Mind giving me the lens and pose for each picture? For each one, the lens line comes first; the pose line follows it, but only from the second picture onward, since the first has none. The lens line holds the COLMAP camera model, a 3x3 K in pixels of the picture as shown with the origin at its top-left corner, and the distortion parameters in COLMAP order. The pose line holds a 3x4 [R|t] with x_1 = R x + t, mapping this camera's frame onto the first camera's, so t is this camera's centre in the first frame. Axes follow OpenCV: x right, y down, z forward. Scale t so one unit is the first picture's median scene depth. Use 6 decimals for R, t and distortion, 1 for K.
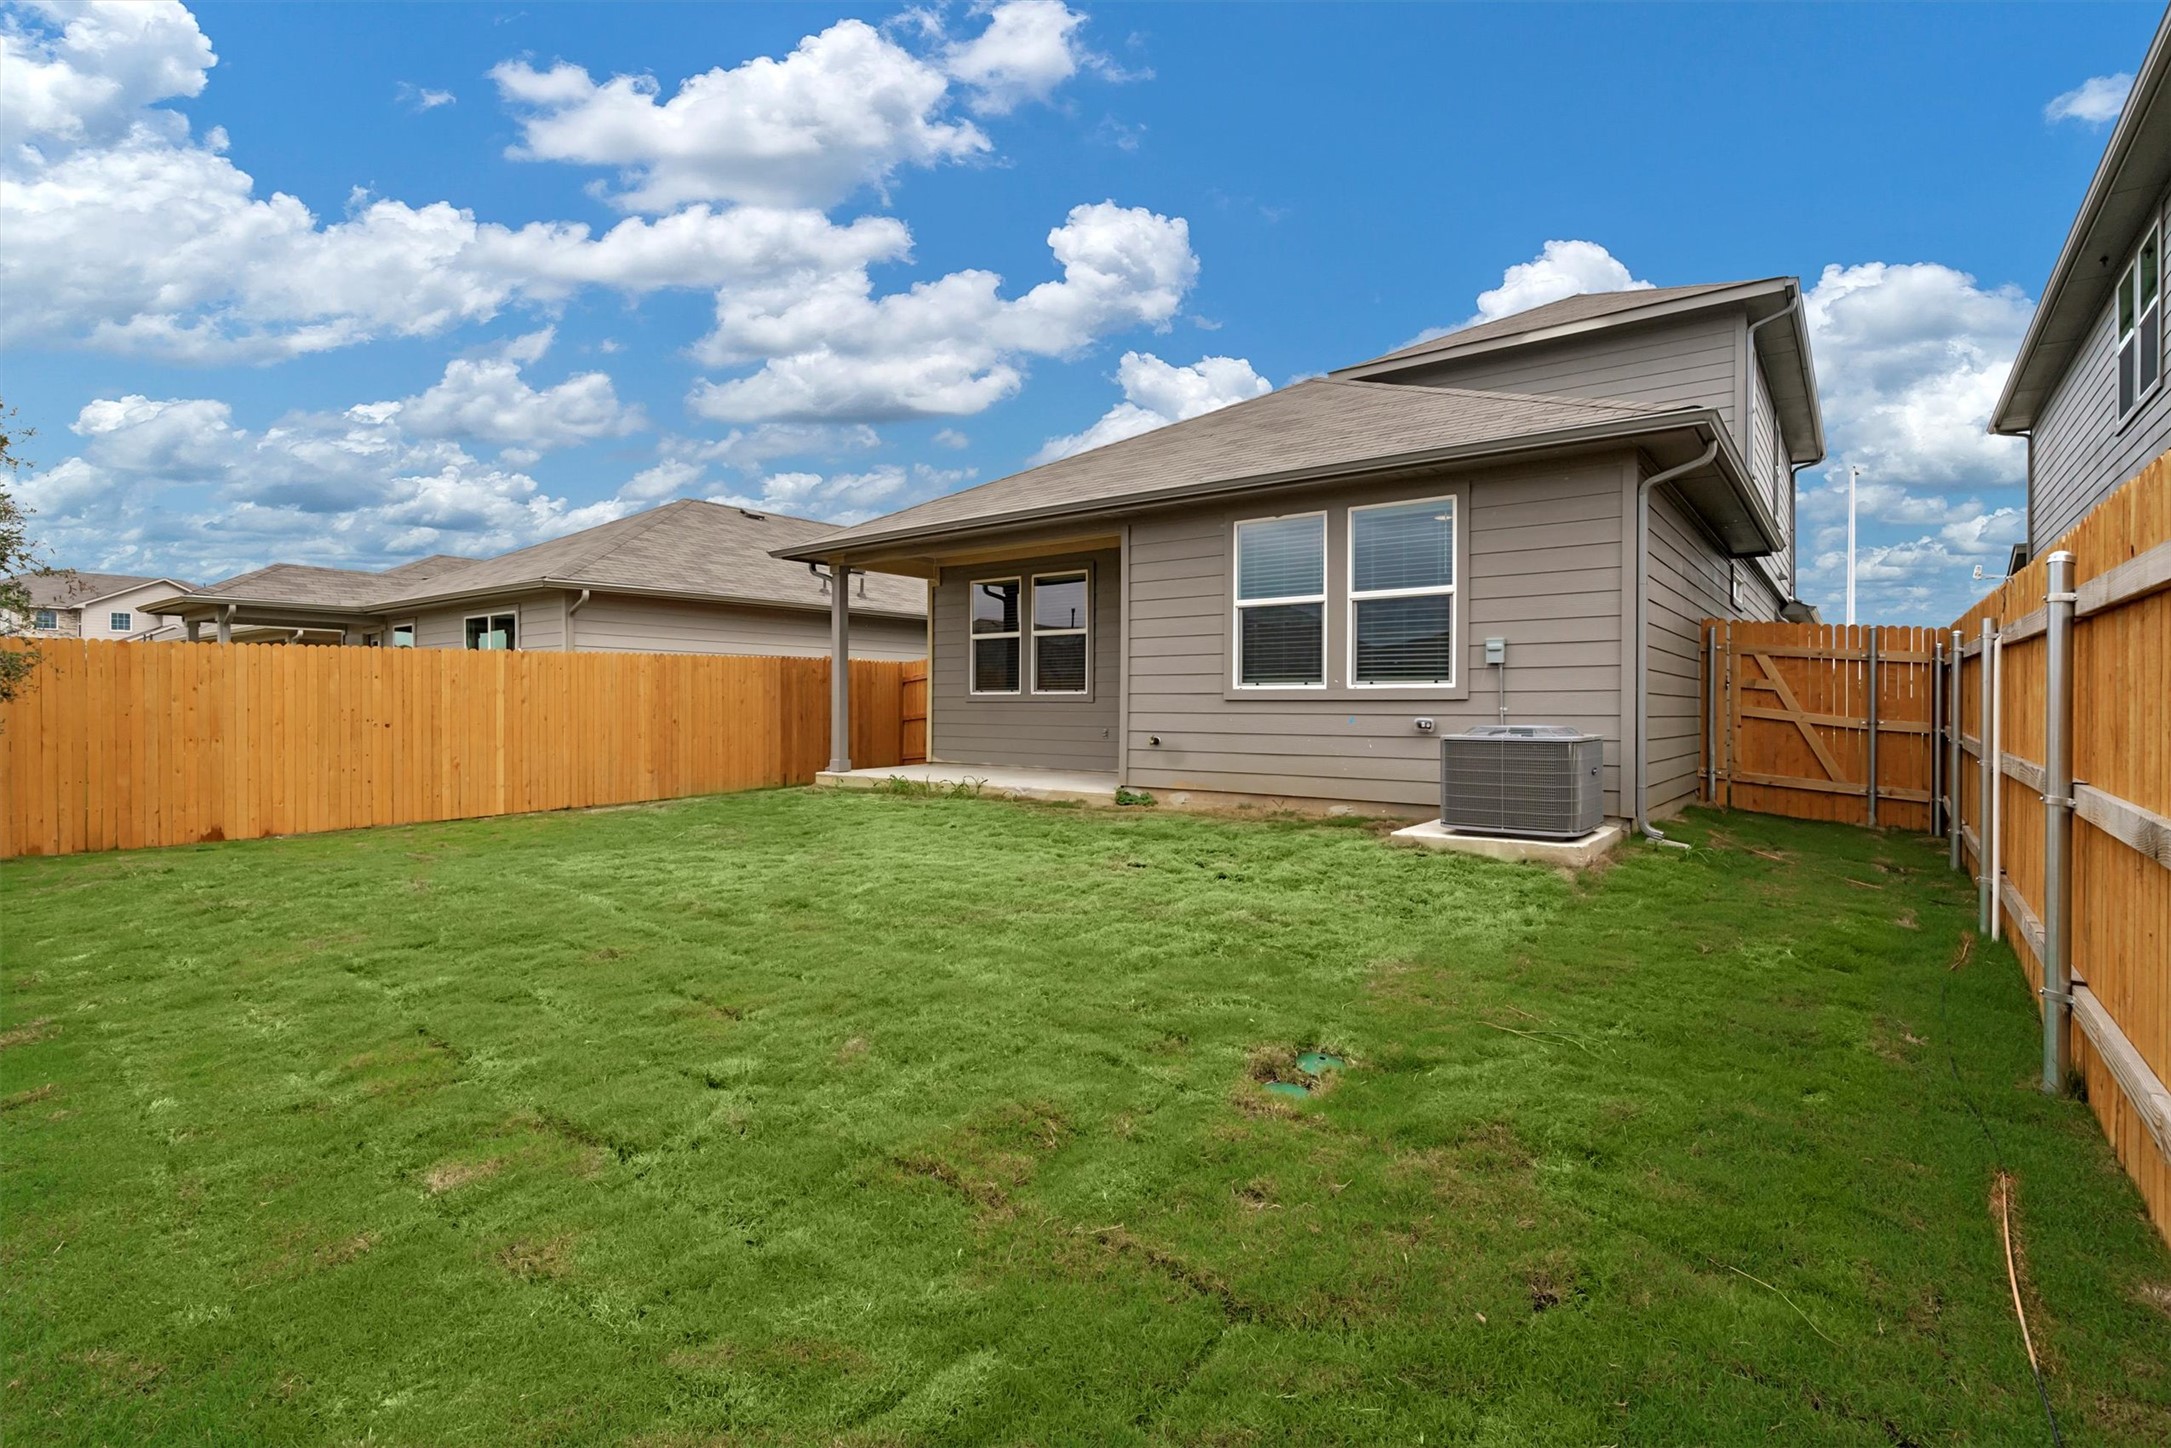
lens RADIAL K [[1012.3, 0, 1080.7], [0, 1012.3, 721.9], [0, 0, 1]] dist [-0.004279, -0.000274]
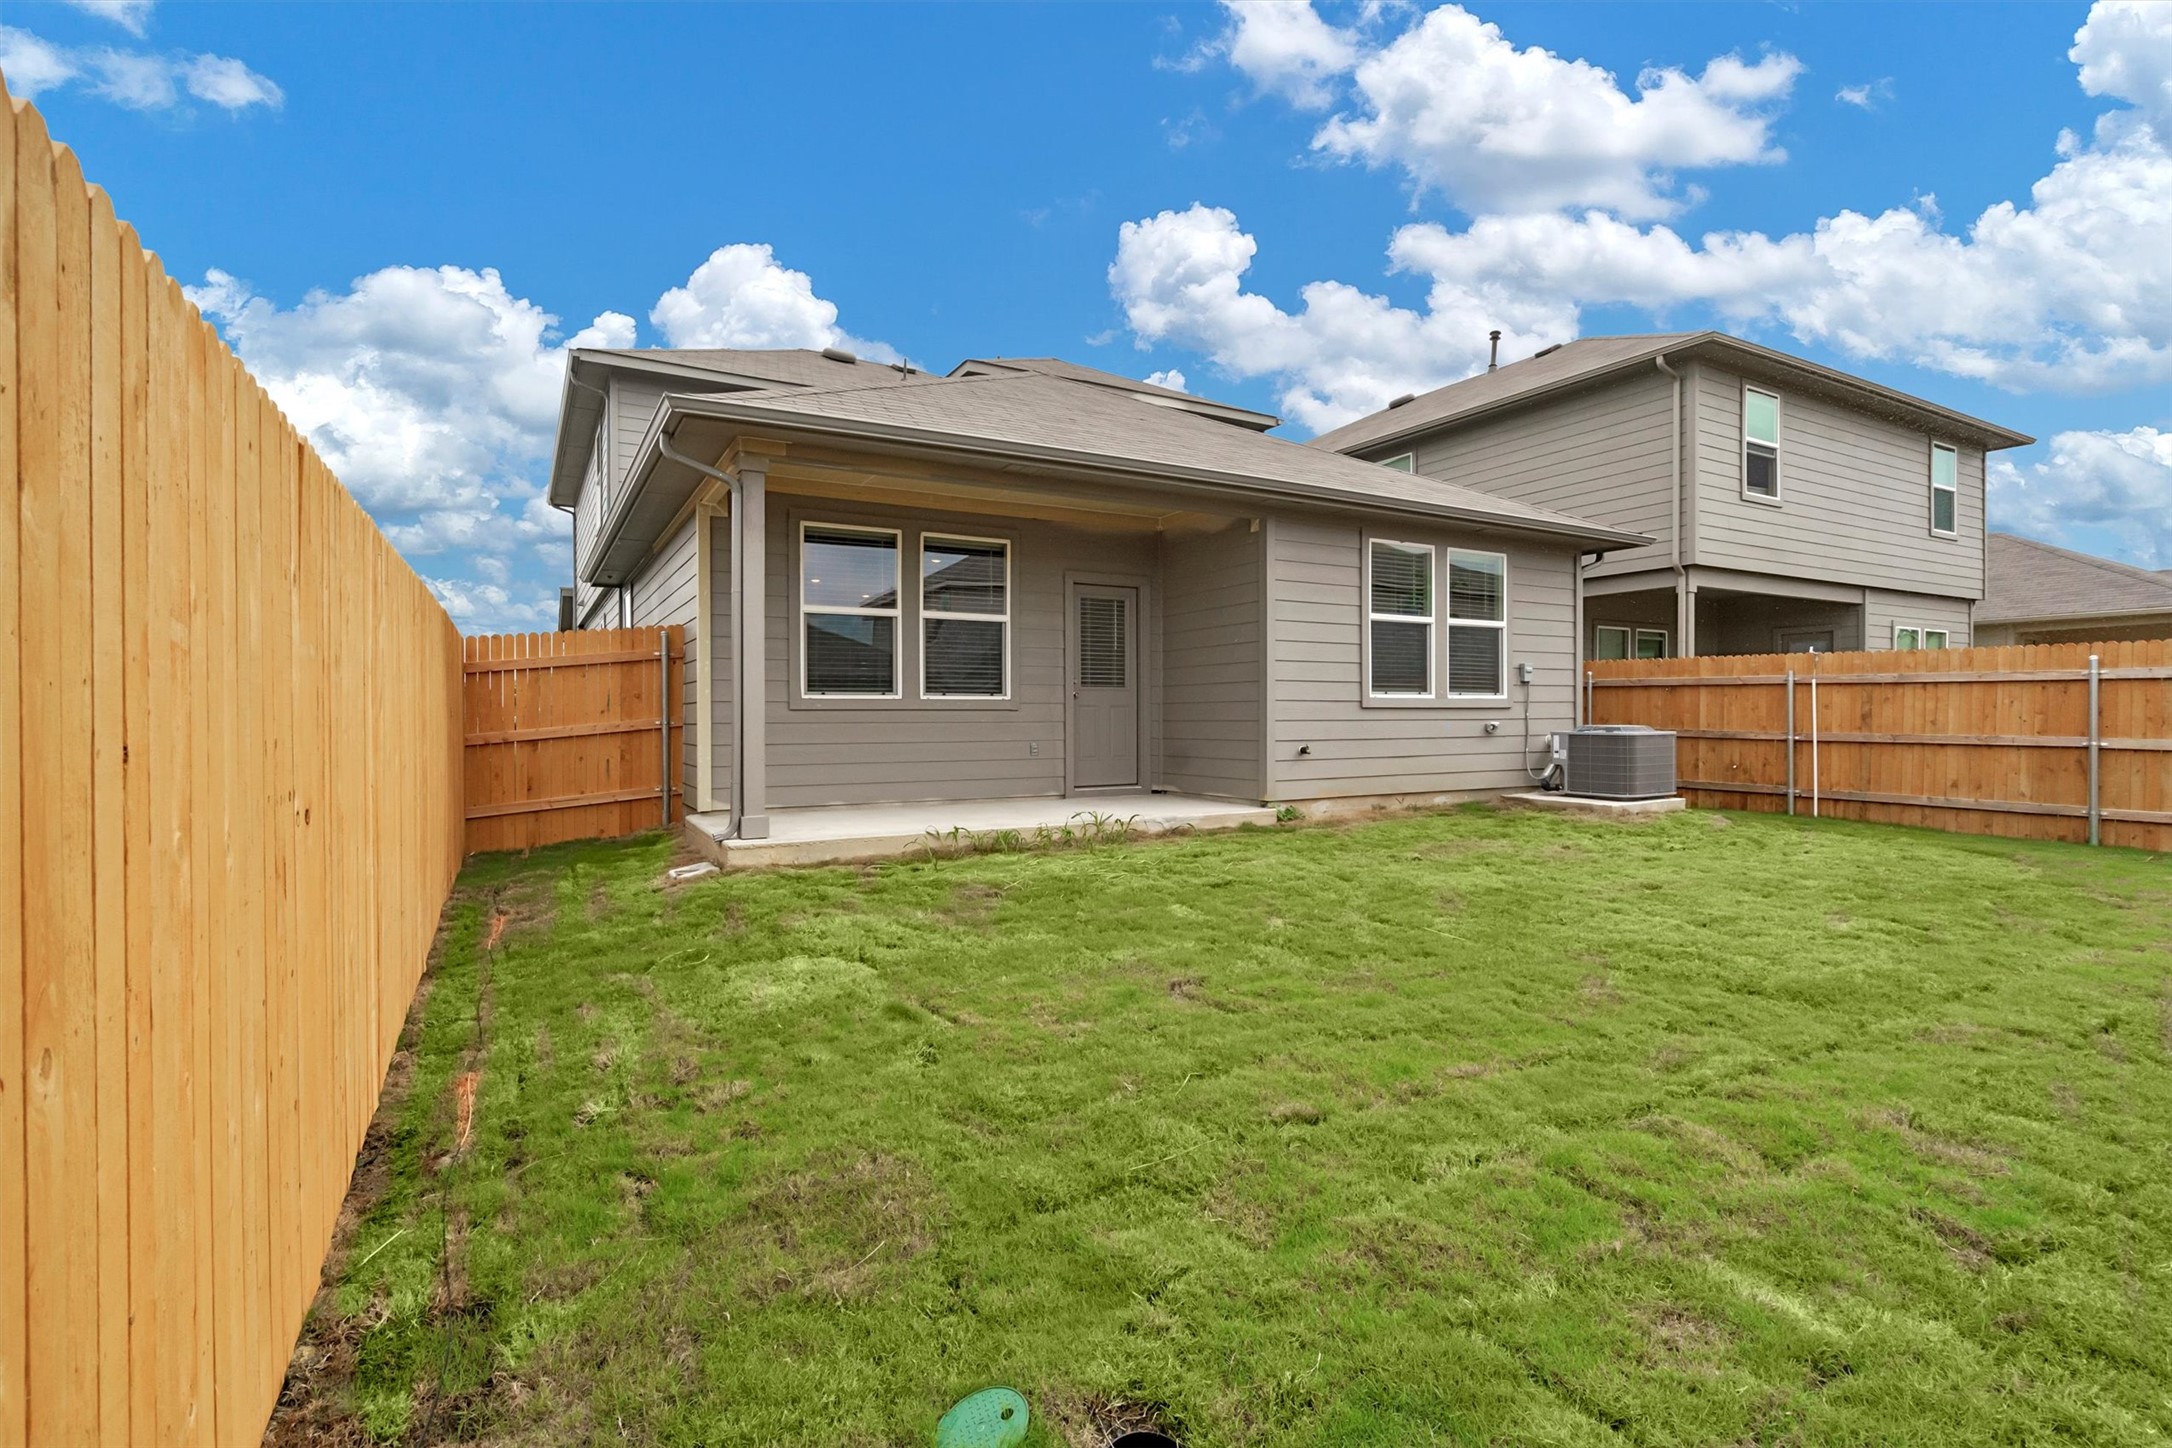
lens RADIAL K [[1012.7, 0, 1081.2], [0, 1012.7, 721.9], [0, 0, 1]] dist [-0.004279, -0.000274]
pose [[0.376156, -0.008425, 0.926518, -0.892783], [0.019977, 0.999800, 0.000980, -0.012877], [-0.926341, 0.018141, 0.376249, 0.842859]]
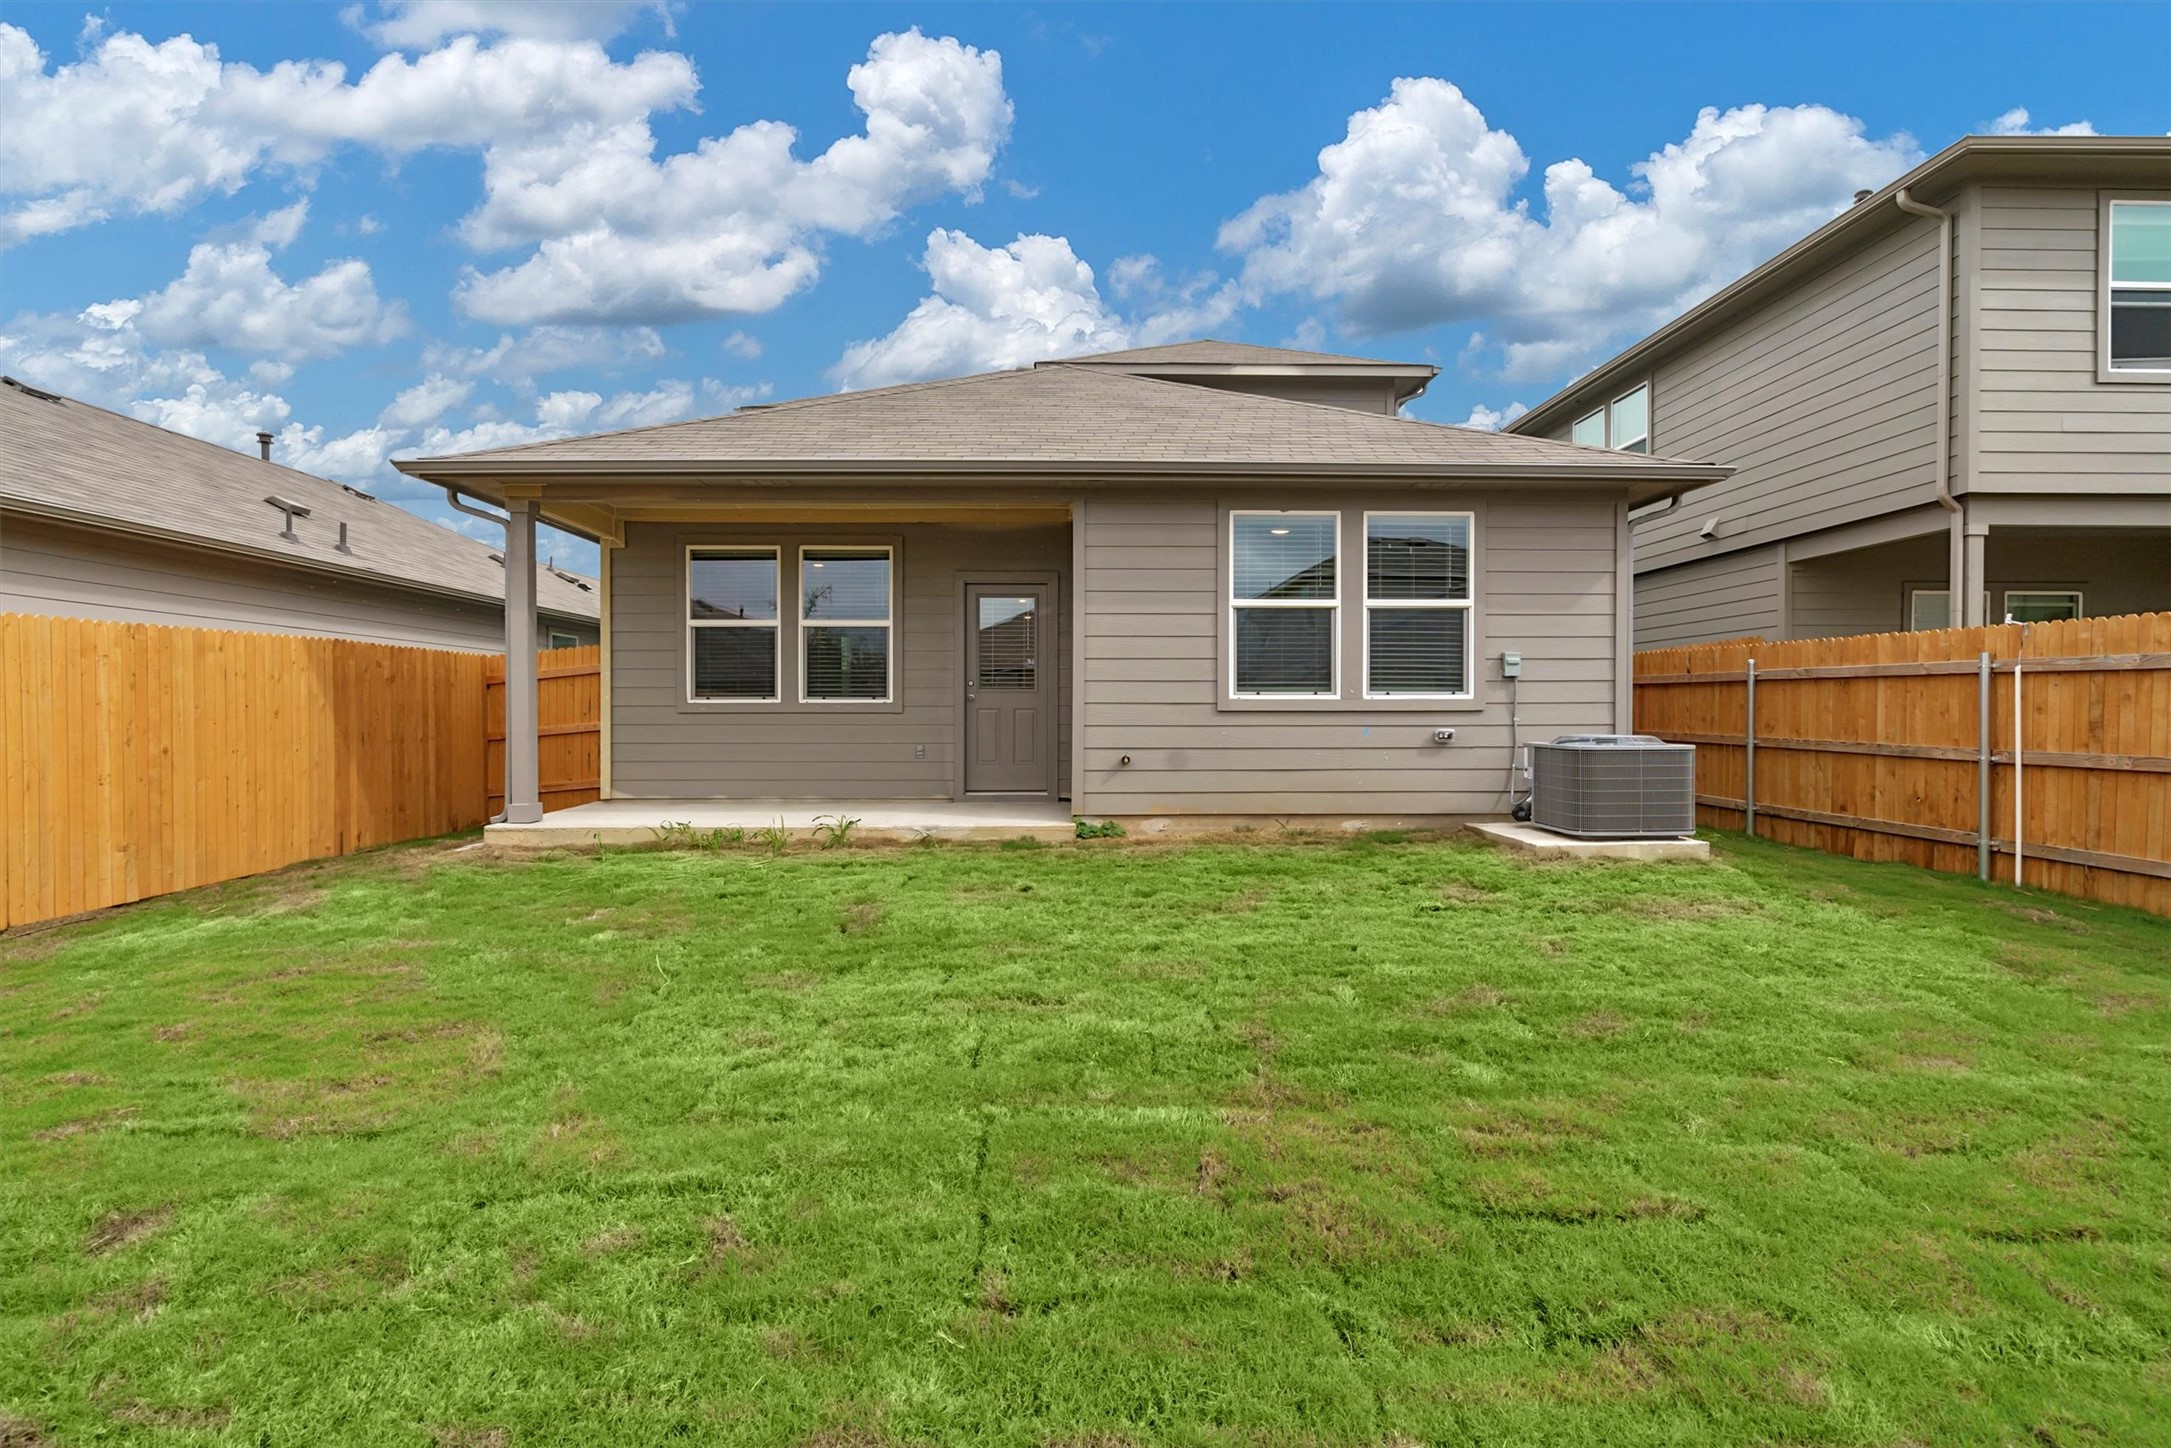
lens RADIAL K [[1012.3, 0, 1080.7], [0, 1012.3, 721.9], [0, 0, 1]] dist [-0.004279, -0.000274]
pose [[0.773743, -0.007992, 0.633450, -0.490761], [0.013299, 0.999905, -0.003628, -0.009904], [-0.633360, 0.011232, 0.773775, 0.377184]]
